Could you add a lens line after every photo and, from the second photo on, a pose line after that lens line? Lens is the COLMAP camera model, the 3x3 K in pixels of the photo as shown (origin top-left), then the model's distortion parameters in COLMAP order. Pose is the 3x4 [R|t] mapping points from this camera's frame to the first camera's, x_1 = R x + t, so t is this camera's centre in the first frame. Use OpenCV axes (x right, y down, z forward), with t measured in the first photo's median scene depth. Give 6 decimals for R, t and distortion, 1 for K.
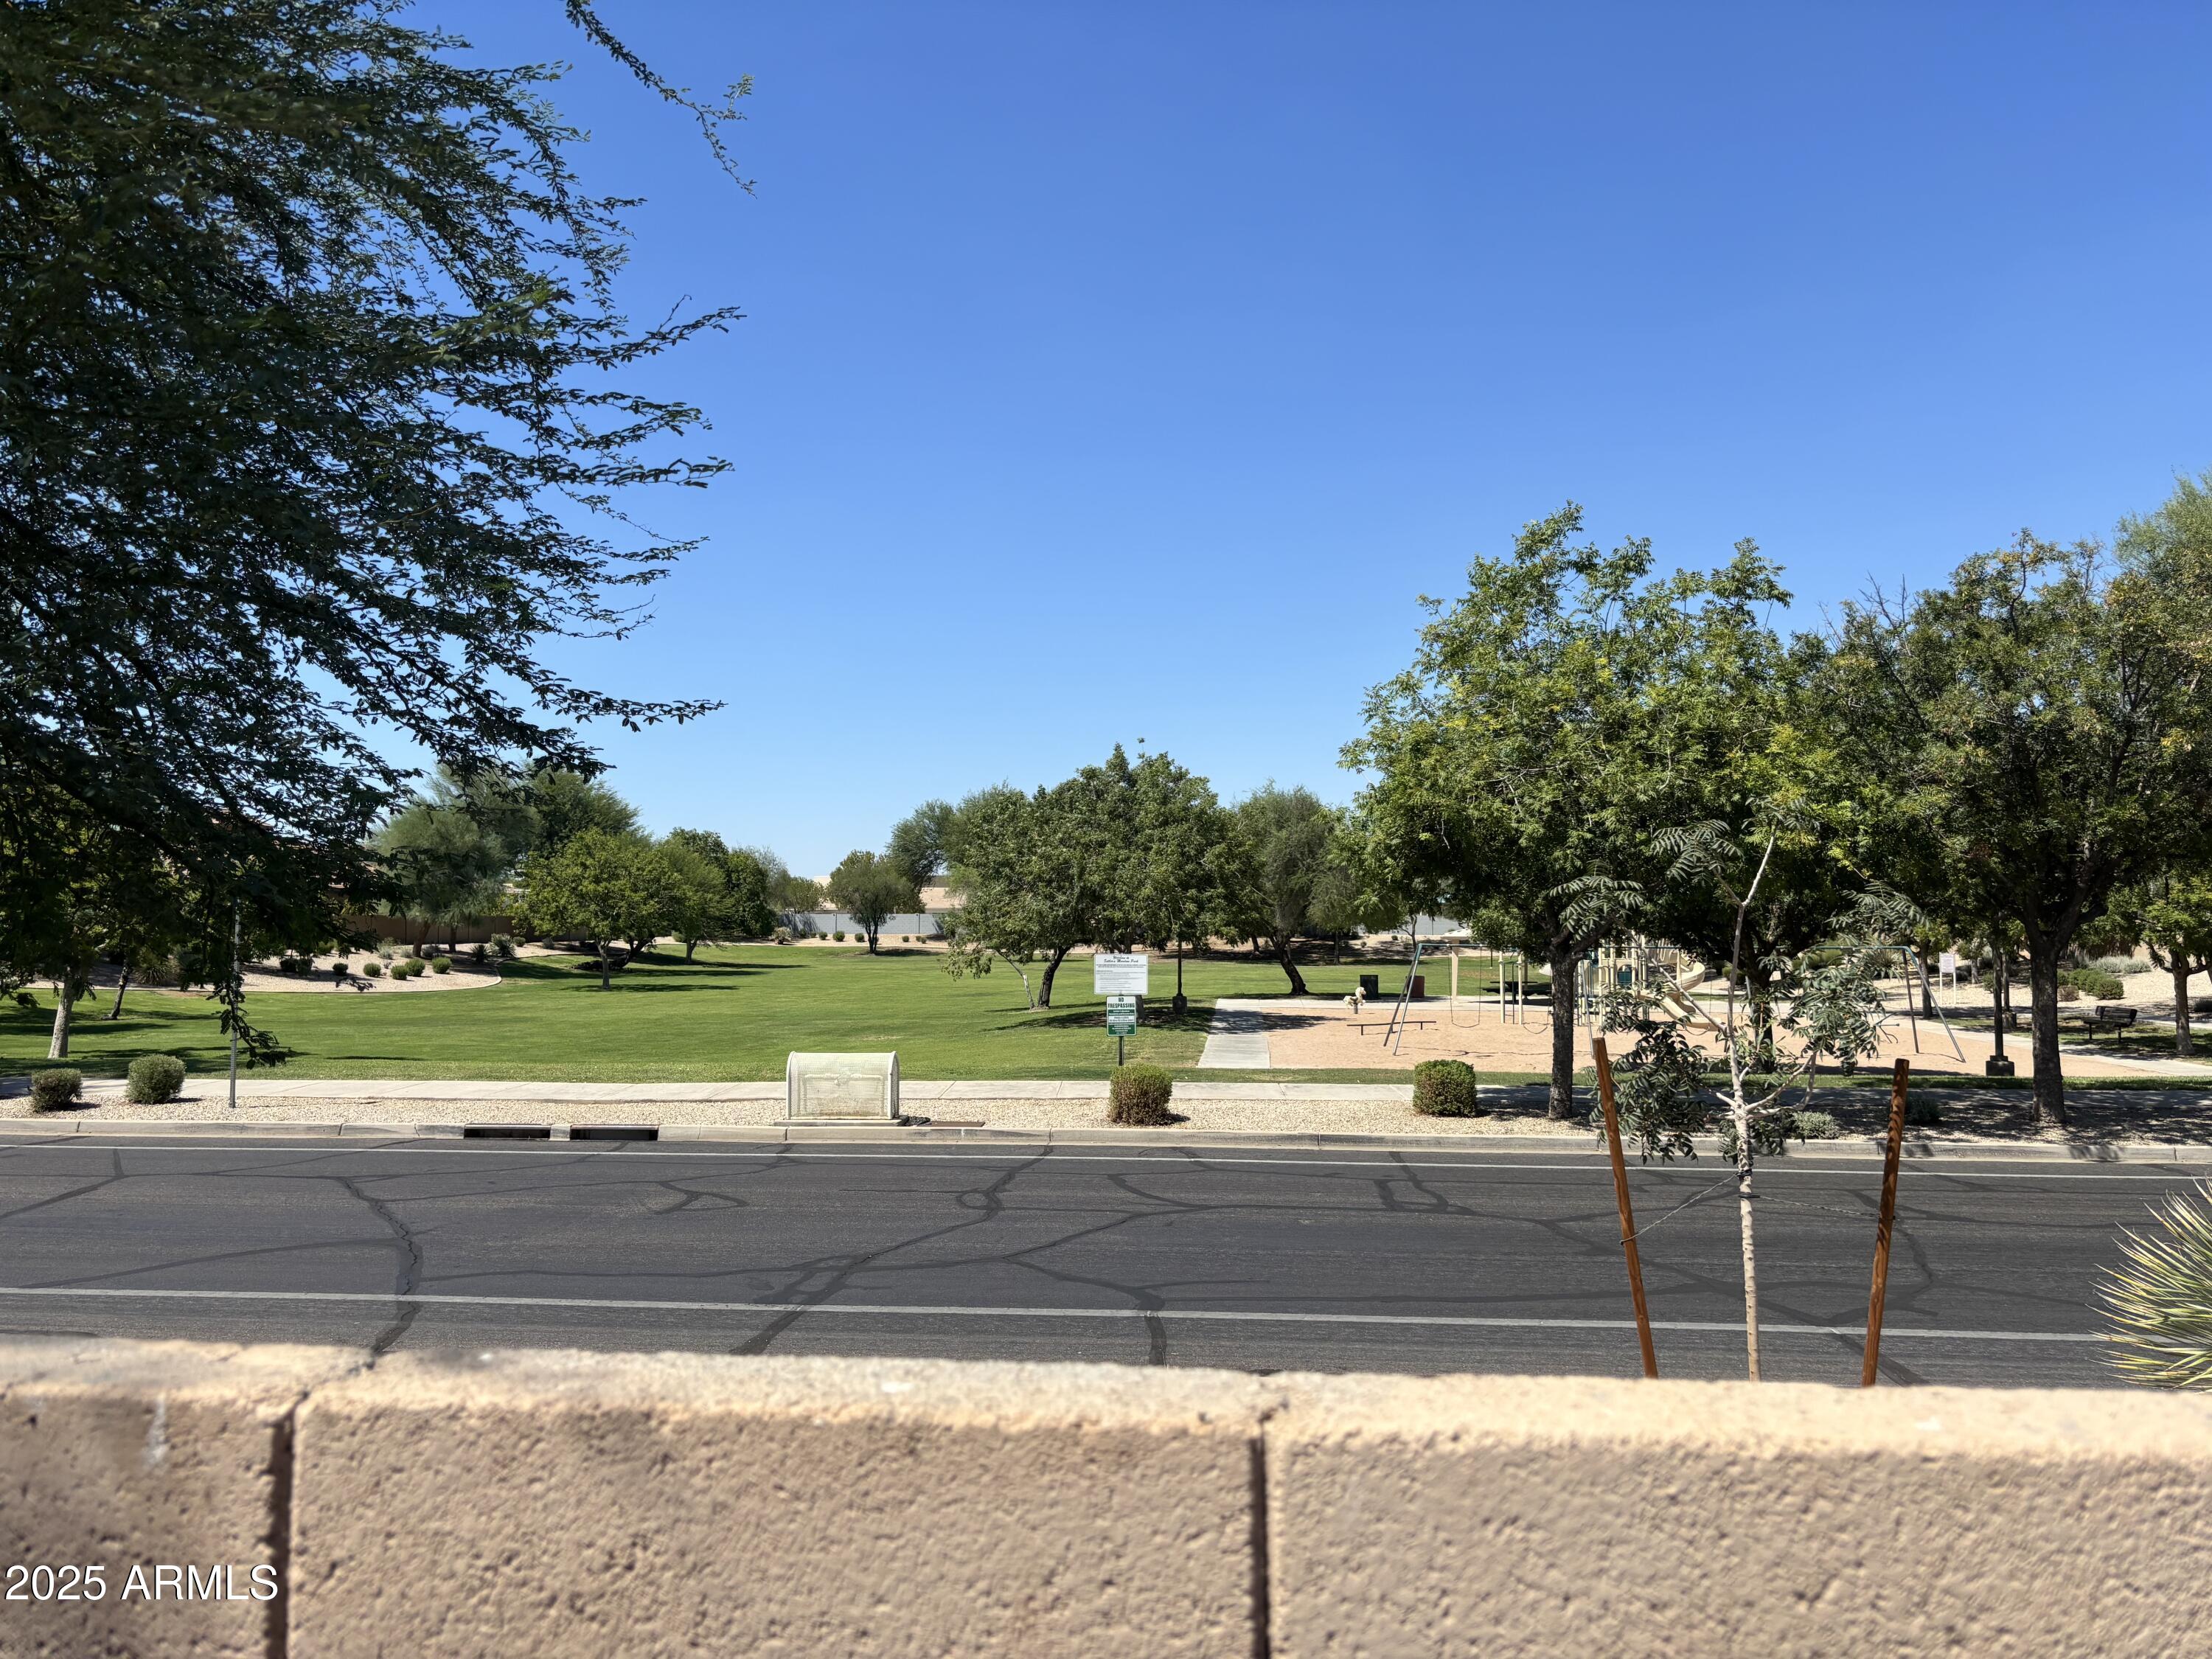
lens RADIAL K [[1679.1, 0, 1100.6], [0, 1679.1, 871.3], [0, 0, 1]] dist [0.048084, -0.039769]
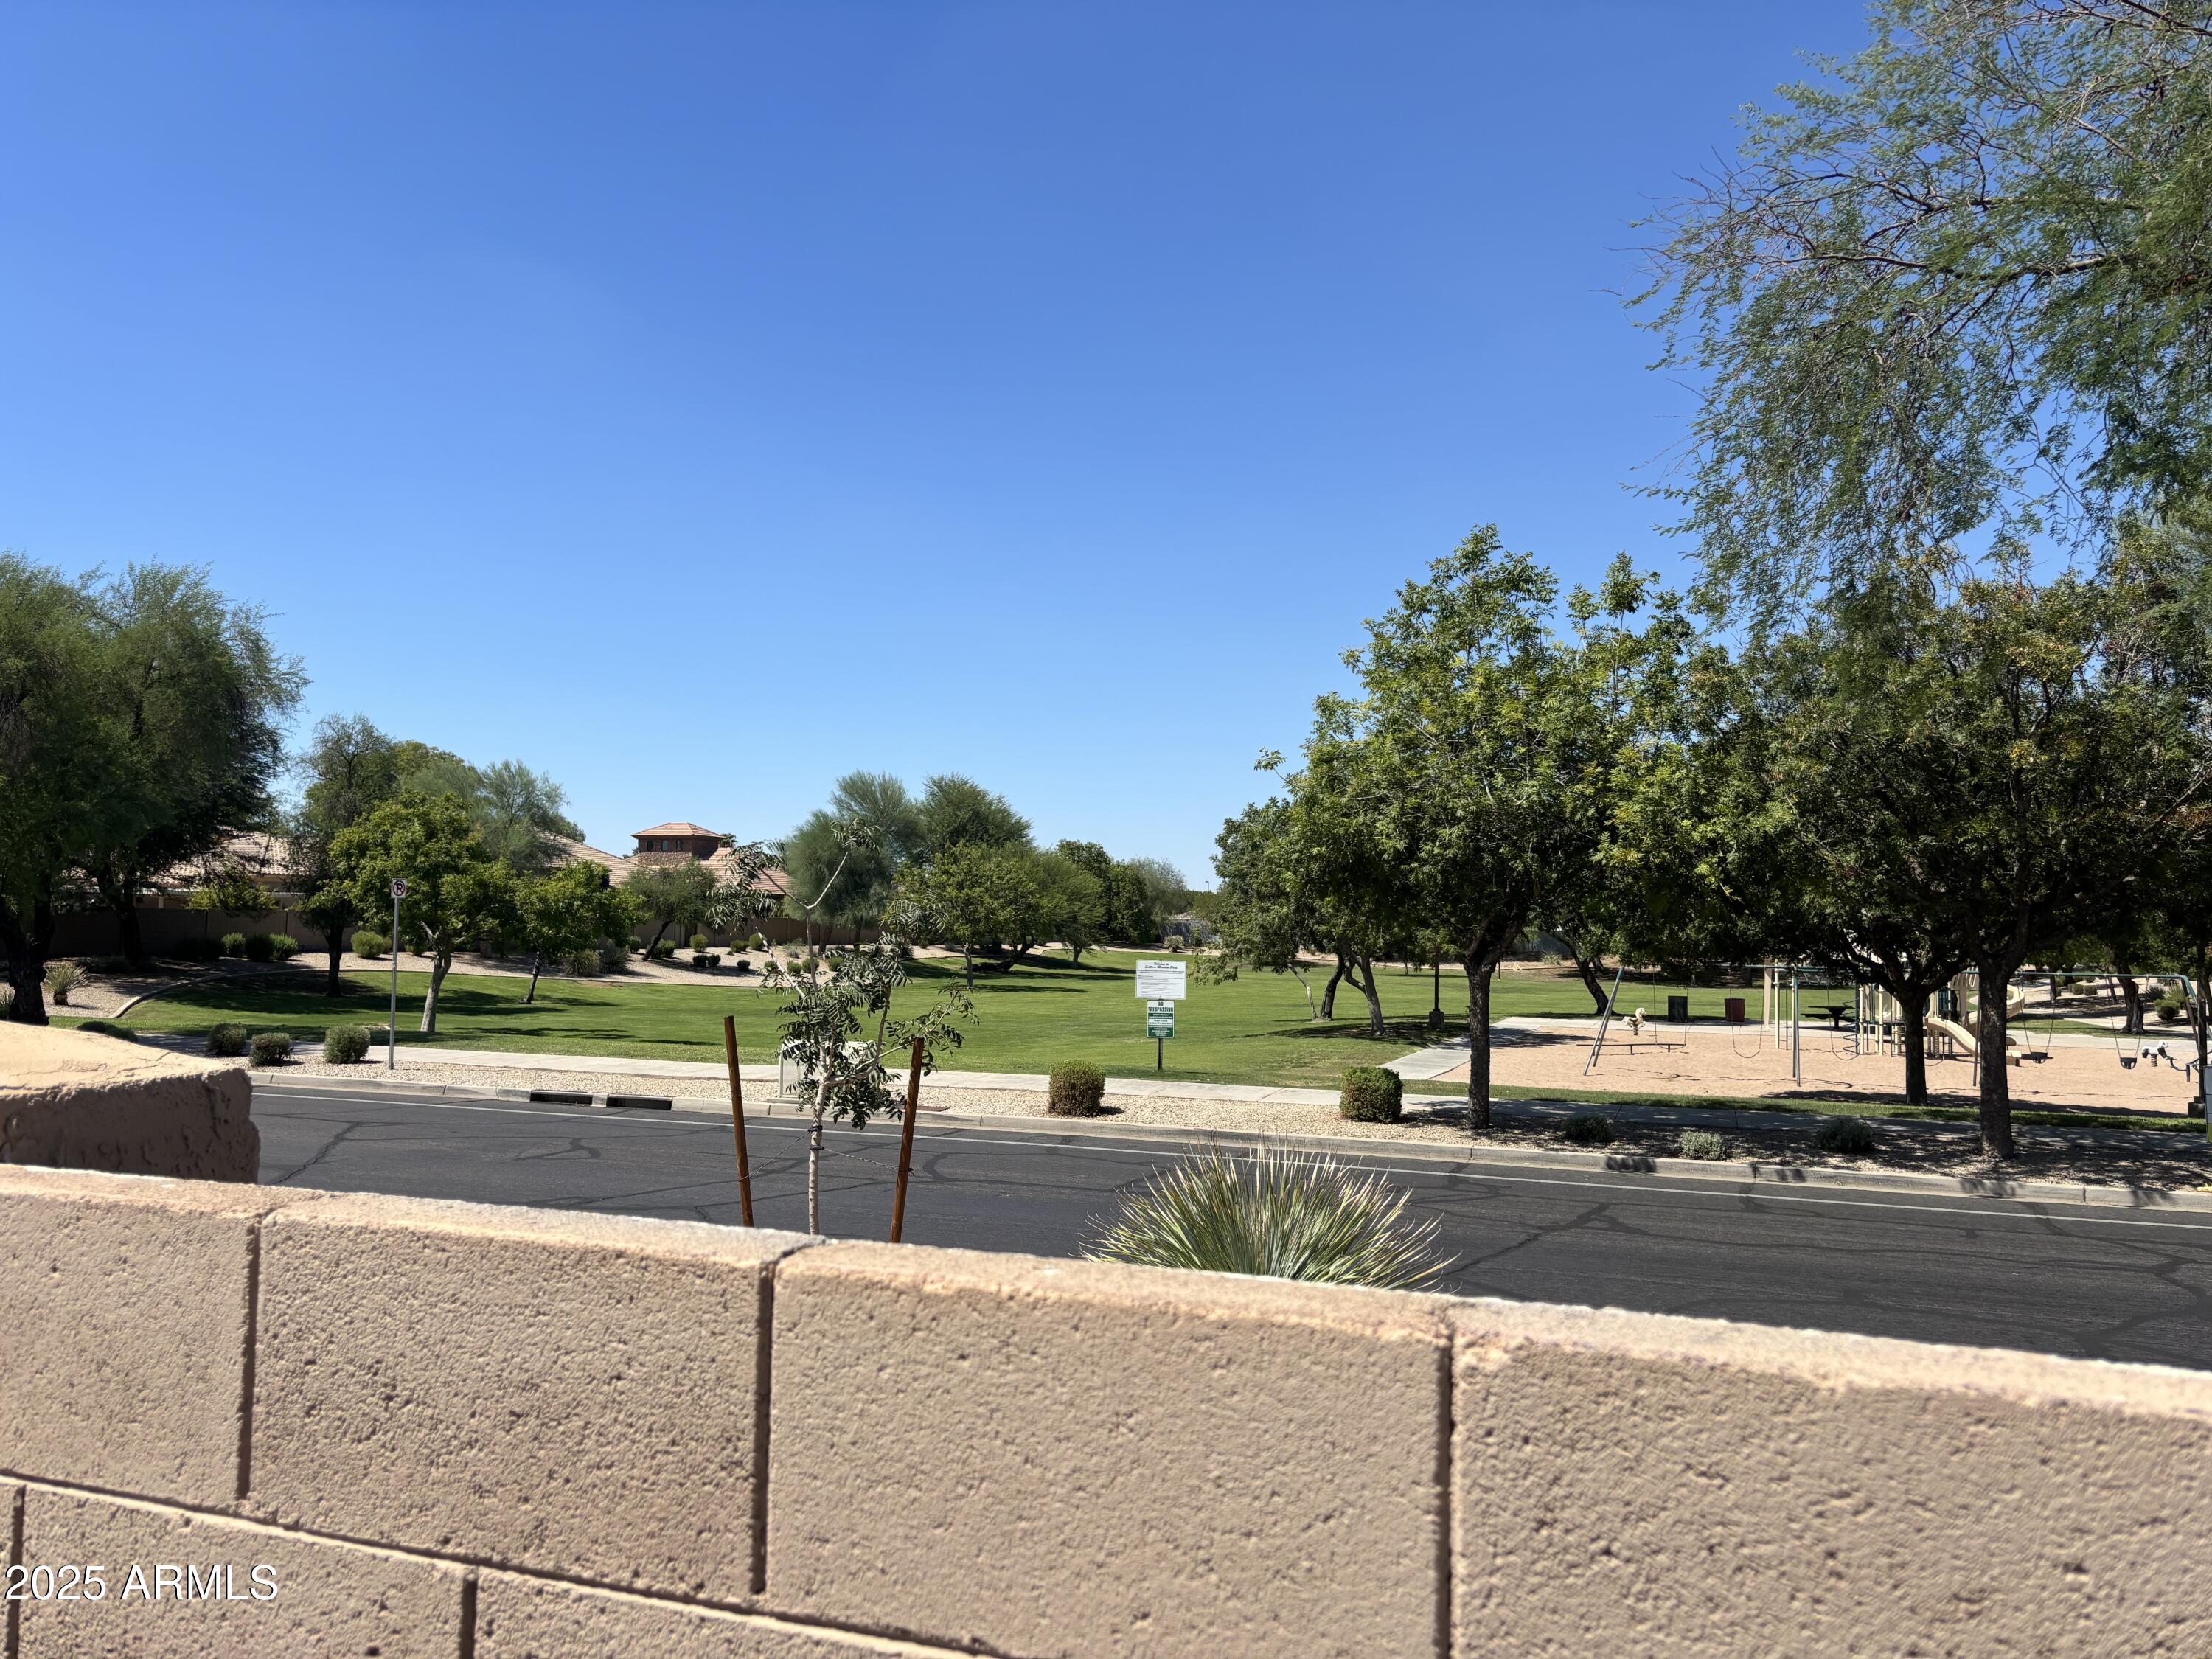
lens RADIAL K [[1679.1, 0, 1100.6], [0, 1679.1, 871.3], [0, 0, 1]] dist [0.048084, -0.039769]
pose [[0.964051, 0.007192, -0.265622, 0.257586], [-0.008935, 0.999946, -0.005353, -0.001036], [0.265569, 0.007534, 0.964062, -0.032770]]
